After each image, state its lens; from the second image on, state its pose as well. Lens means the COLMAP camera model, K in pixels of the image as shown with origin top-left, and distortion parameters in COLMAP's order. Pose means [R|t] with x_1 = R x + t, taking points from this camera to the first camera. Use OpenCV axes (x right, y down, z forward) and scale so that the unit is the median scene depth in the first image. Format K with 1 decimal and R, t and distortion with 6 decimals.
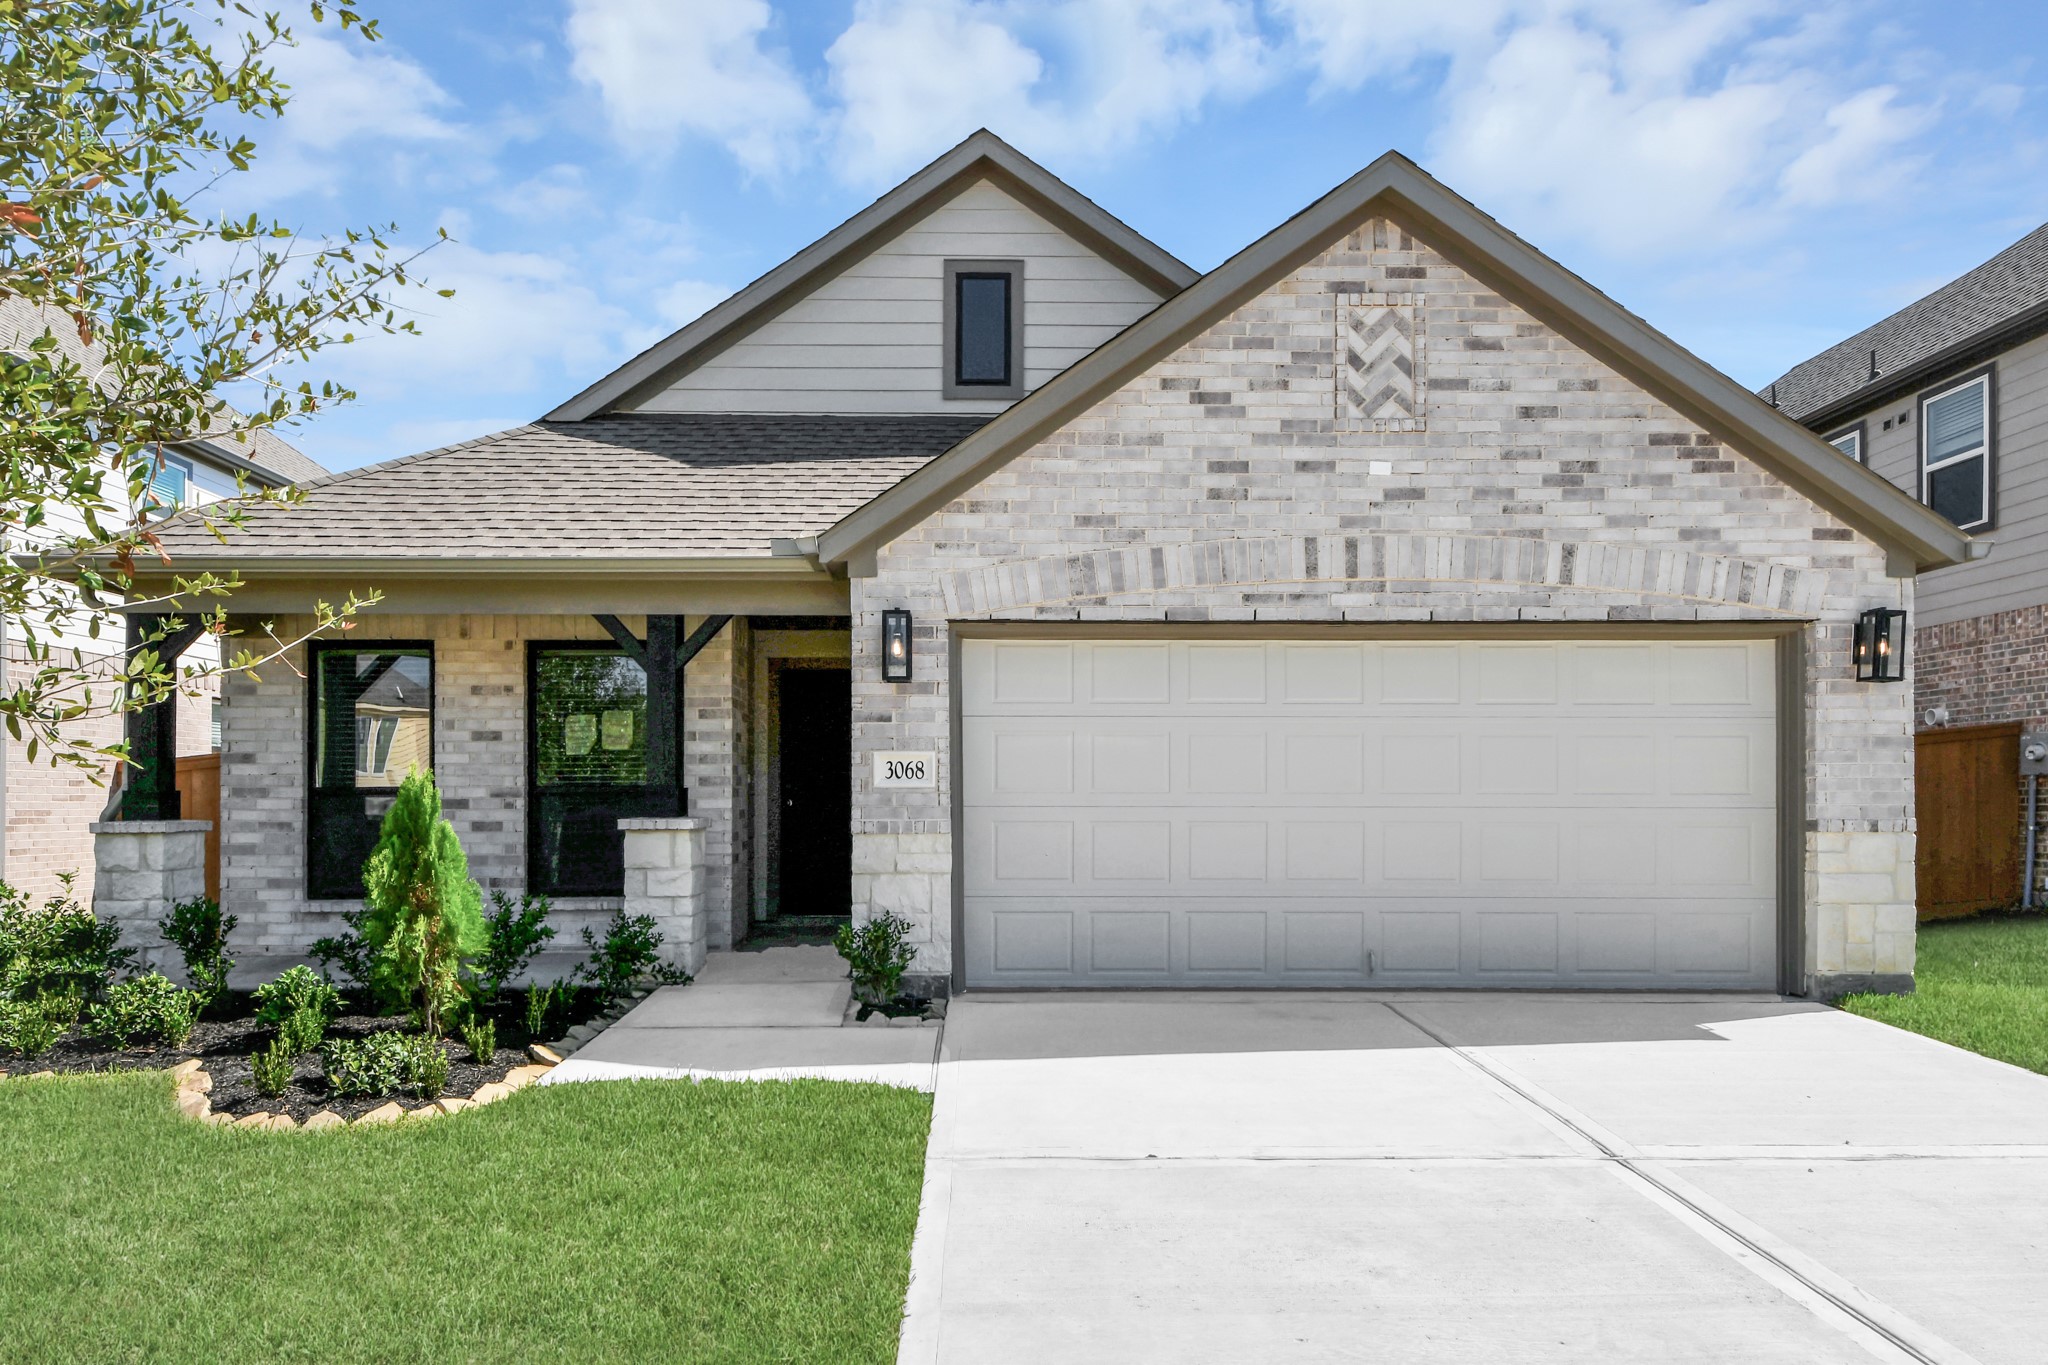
lens RADIAL K [[1266.3, 0, 1028.7], [0, 1266.3, 762.4], [0, 0, 1]] dist [0.008815, 0.001774]
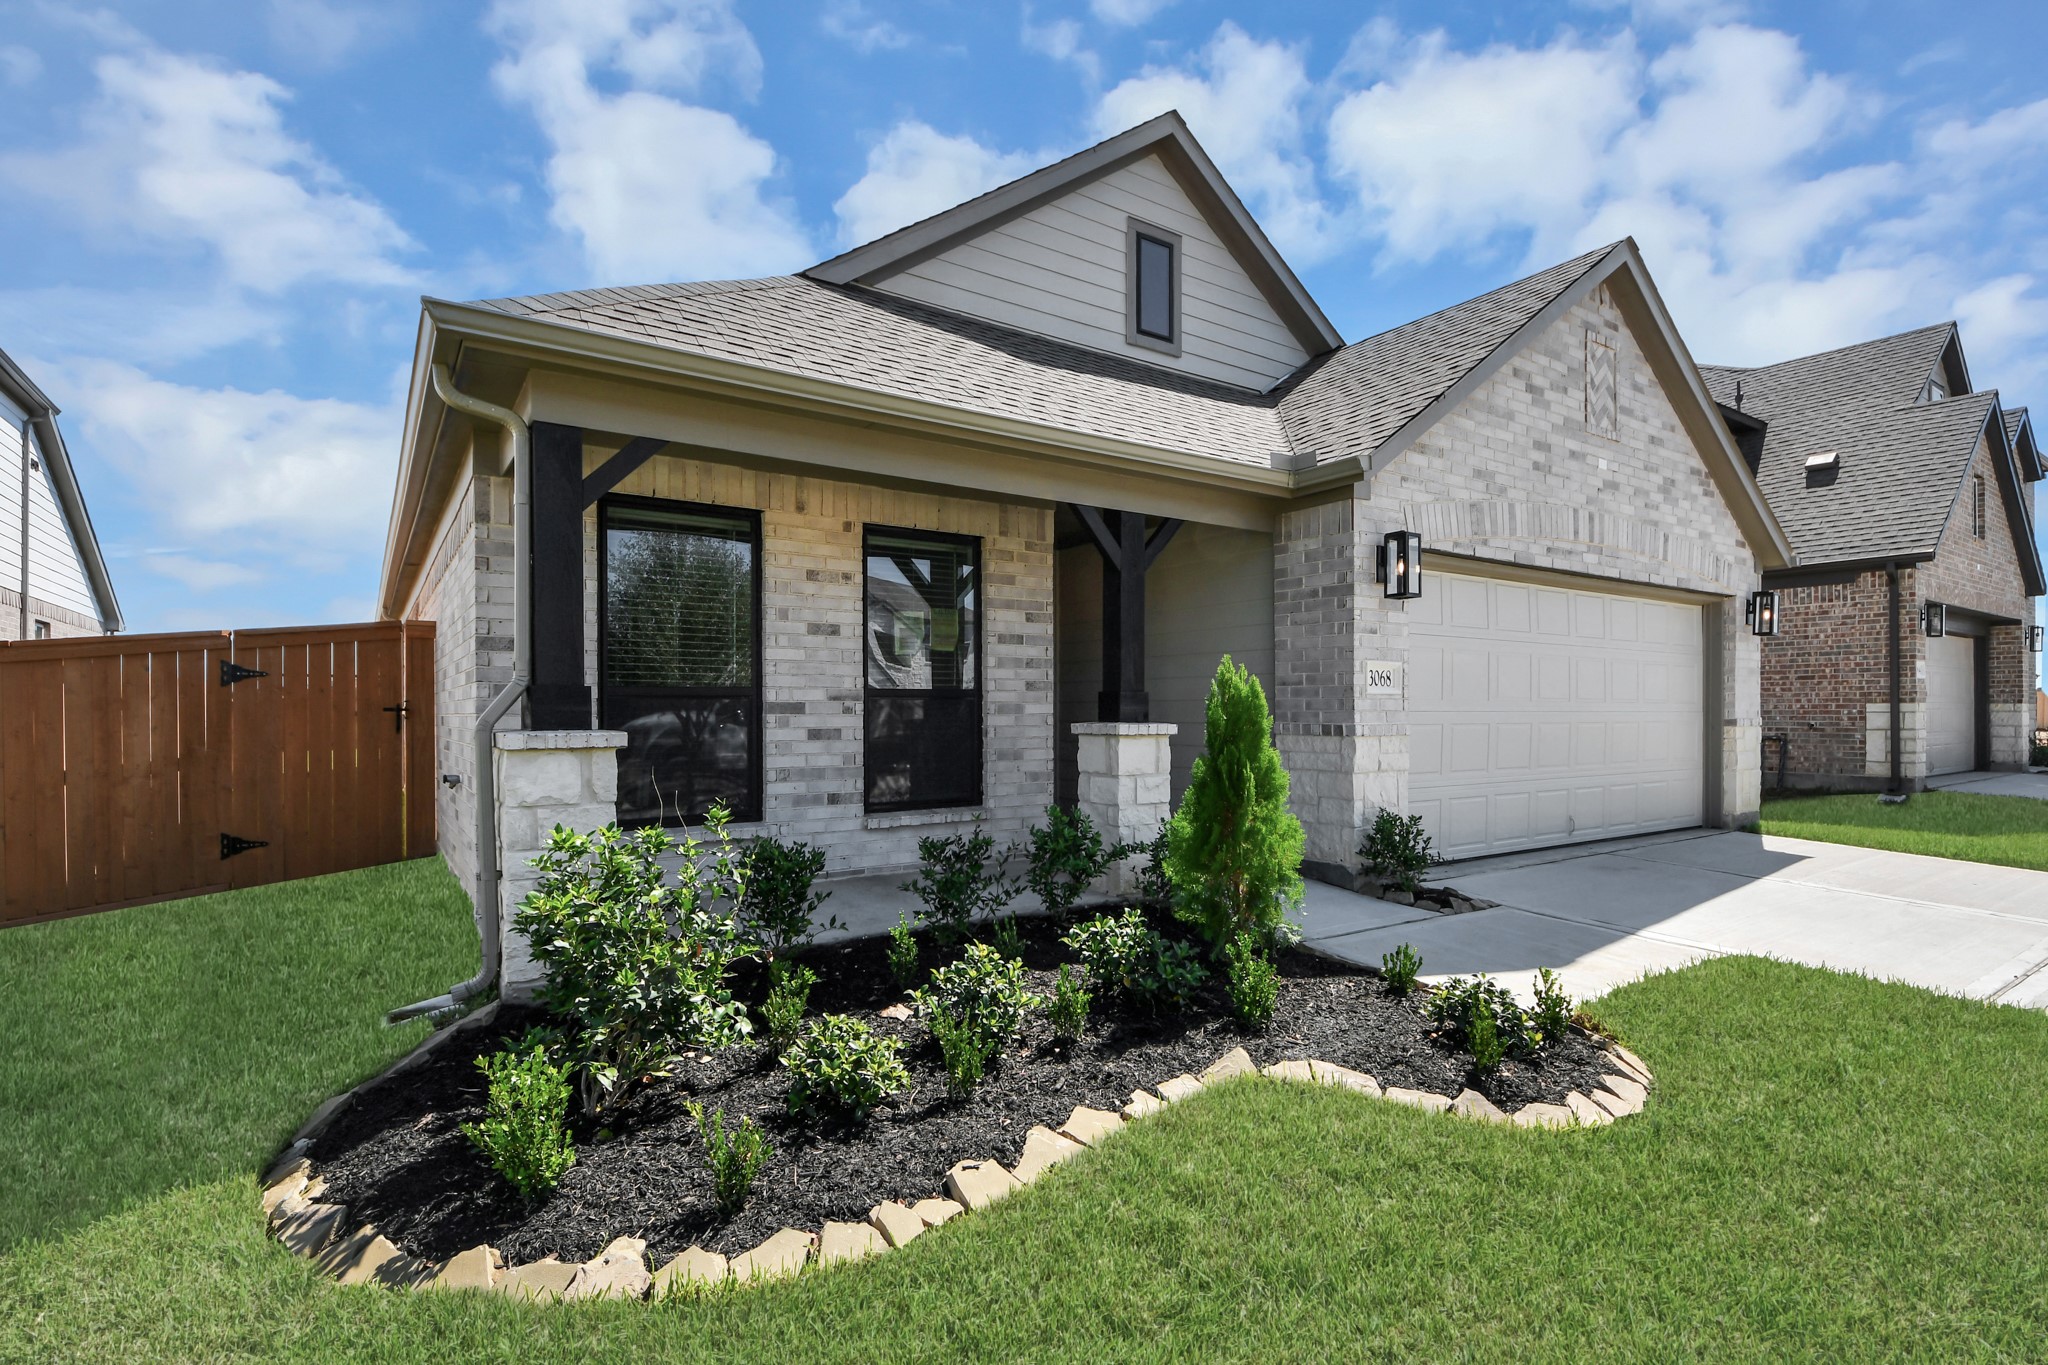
lens RADIAL K [[963.9, 0, 1021.4], [0, 963.9, 702.2], [0, 0, 1]] dist [0.004828, 0.000086]
pose [[0.840382, 0.005182, 0.541969, -0.670144], [-0.017135, 0.999708, 0.017011, 0.015258], [-0.541723, -0.023582, 0.840226, 0.375898]]
